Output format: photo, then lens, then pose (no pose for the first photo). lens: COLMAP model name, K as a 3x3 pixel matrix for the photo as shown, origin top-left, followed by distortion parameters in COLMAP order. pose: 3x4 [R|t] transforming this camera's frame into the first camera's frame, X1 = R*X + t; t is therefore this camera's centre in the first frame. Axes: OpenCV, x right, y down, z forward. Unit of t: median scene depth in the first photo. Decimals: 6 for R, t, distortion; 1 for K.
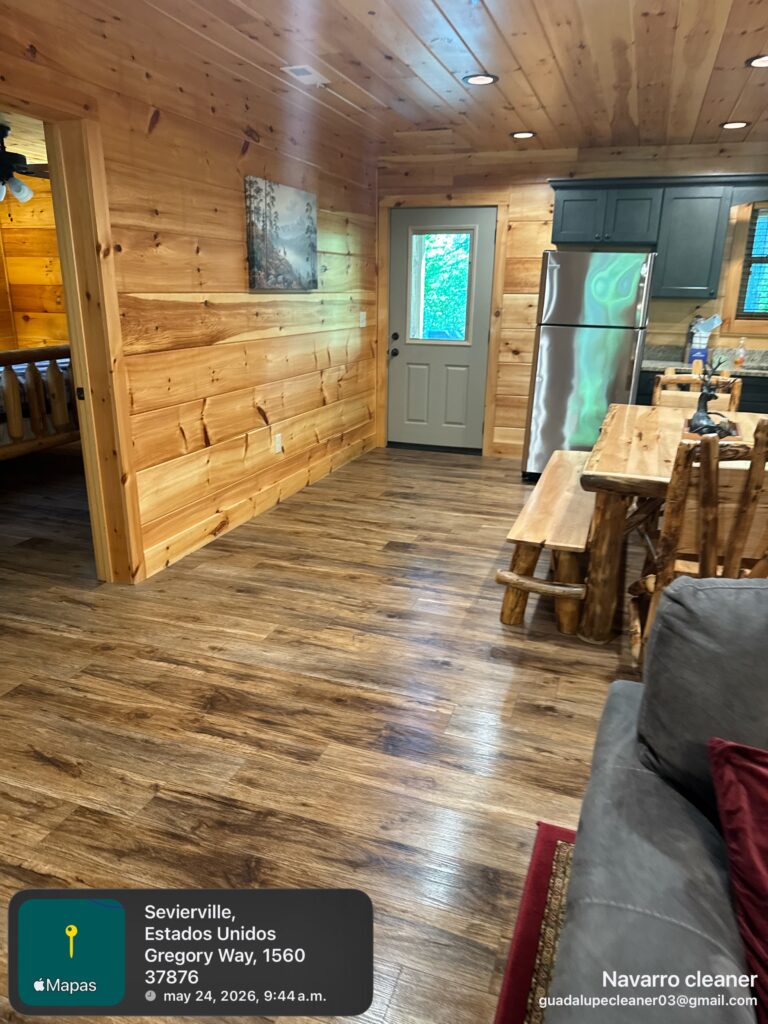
lens RADIAL K [[728.1, 0, 375.7], [0, 728.1, 541.7], [0, 0, 1]] dist [0.053492, -0.077736]
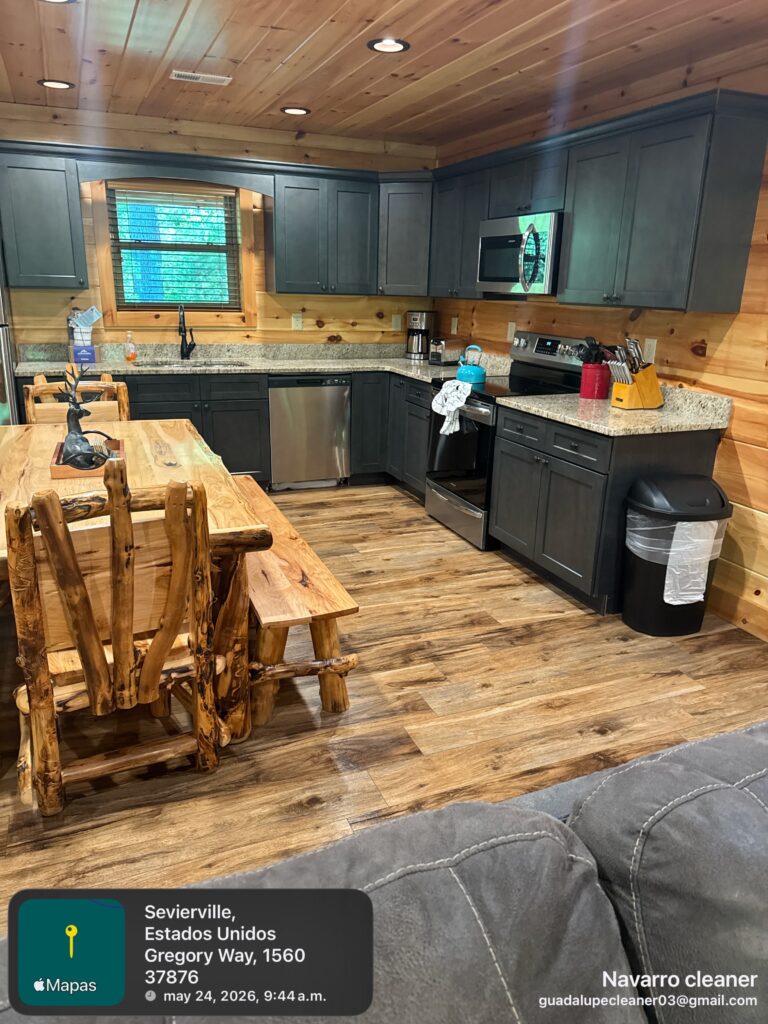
lens RADIAL K [[728.1, 0, 354.9], [0, 728.1, 536.0], [0, 0, 1]] dist [0.053492, -0.077736]
pose [[0.772895, -0.207567, 0.599624, 0.148483], [0.199870, 0.976518, 0.080408, -0.058794], [-0.602234, 0.057700, 0.796232, 0.152071]]
